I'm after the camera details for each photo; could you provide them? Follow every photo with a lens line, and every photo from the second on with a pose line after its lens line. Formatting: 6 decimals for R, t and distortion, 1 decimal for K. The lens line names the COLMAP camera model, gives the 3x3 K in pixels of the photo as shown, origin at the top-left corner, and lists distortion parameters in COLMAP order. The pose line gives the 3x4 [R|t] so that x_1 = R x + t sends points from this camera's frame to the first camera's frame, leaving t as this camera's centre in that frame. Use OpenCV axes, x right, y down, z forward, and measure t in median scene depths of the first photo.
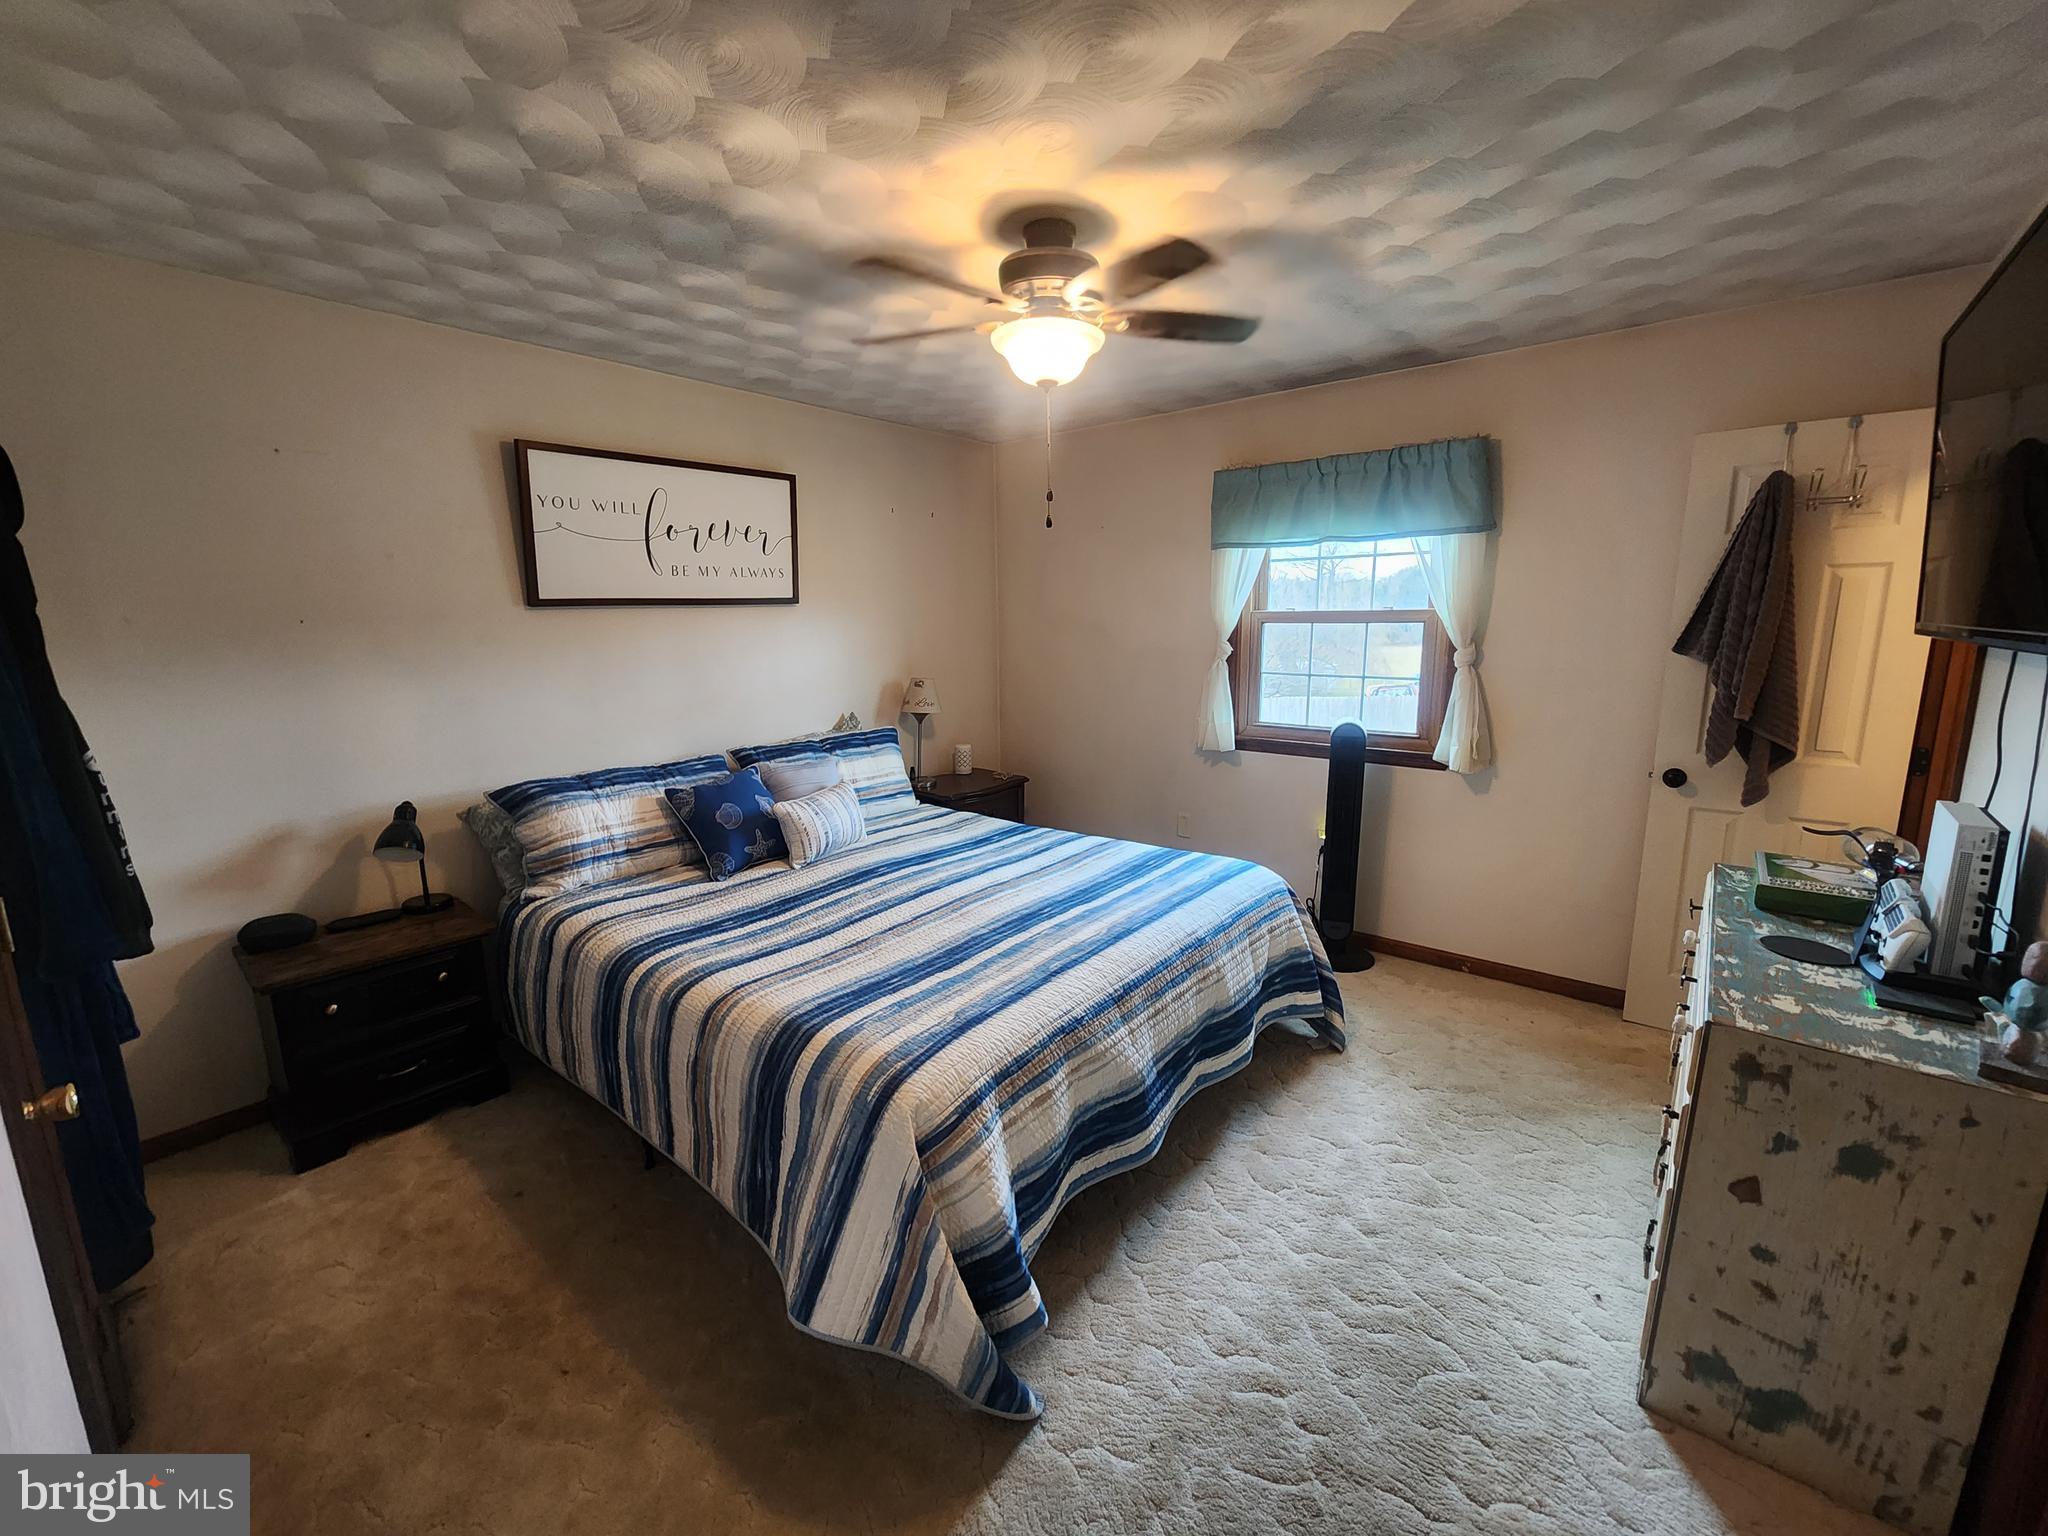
lens RADIAL K [[840.5, 0, 1021.4], [0, 840.5, 770.1], [0, 0, 1]] dist [0.007938, -0.004809]
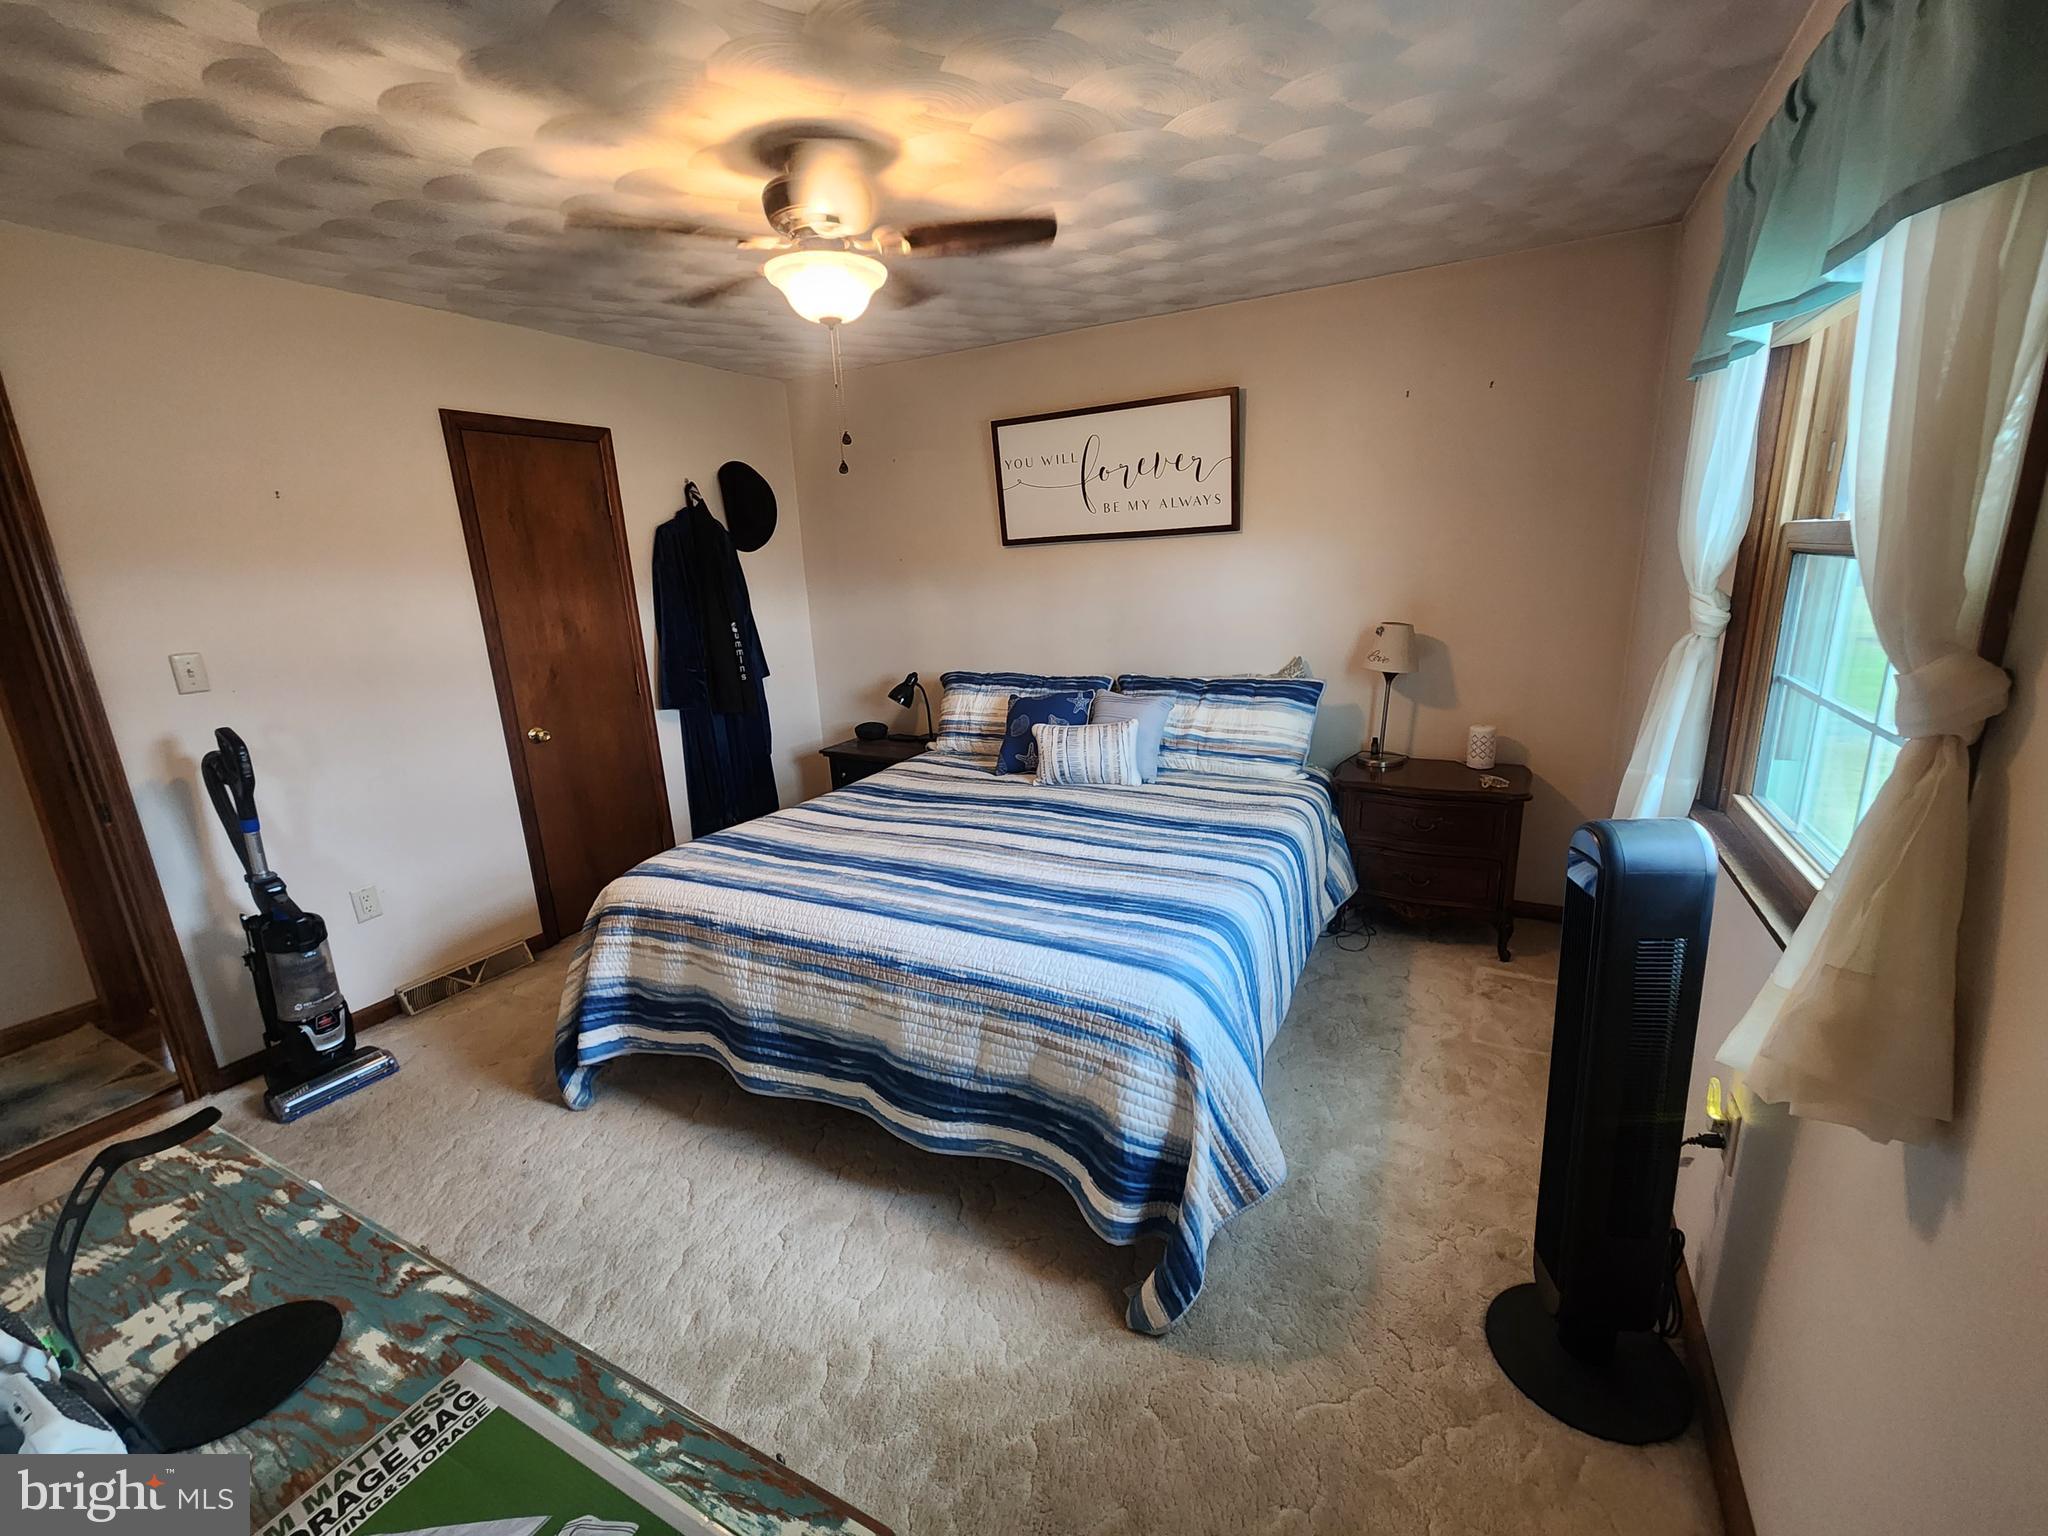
lens RADIAL K [[840.5, 0, 1021.4], [0, 840.5, 770.1], [0, 0, 1]] dist [0.007938, -0.004809]
pose [[0.203847, 0.245640, -0.947685, 0.893820], [-0.137240, 0.965622, 0.220769, -0.166195], [0.969336, 0.085058, 0.230551, 0.833483]]
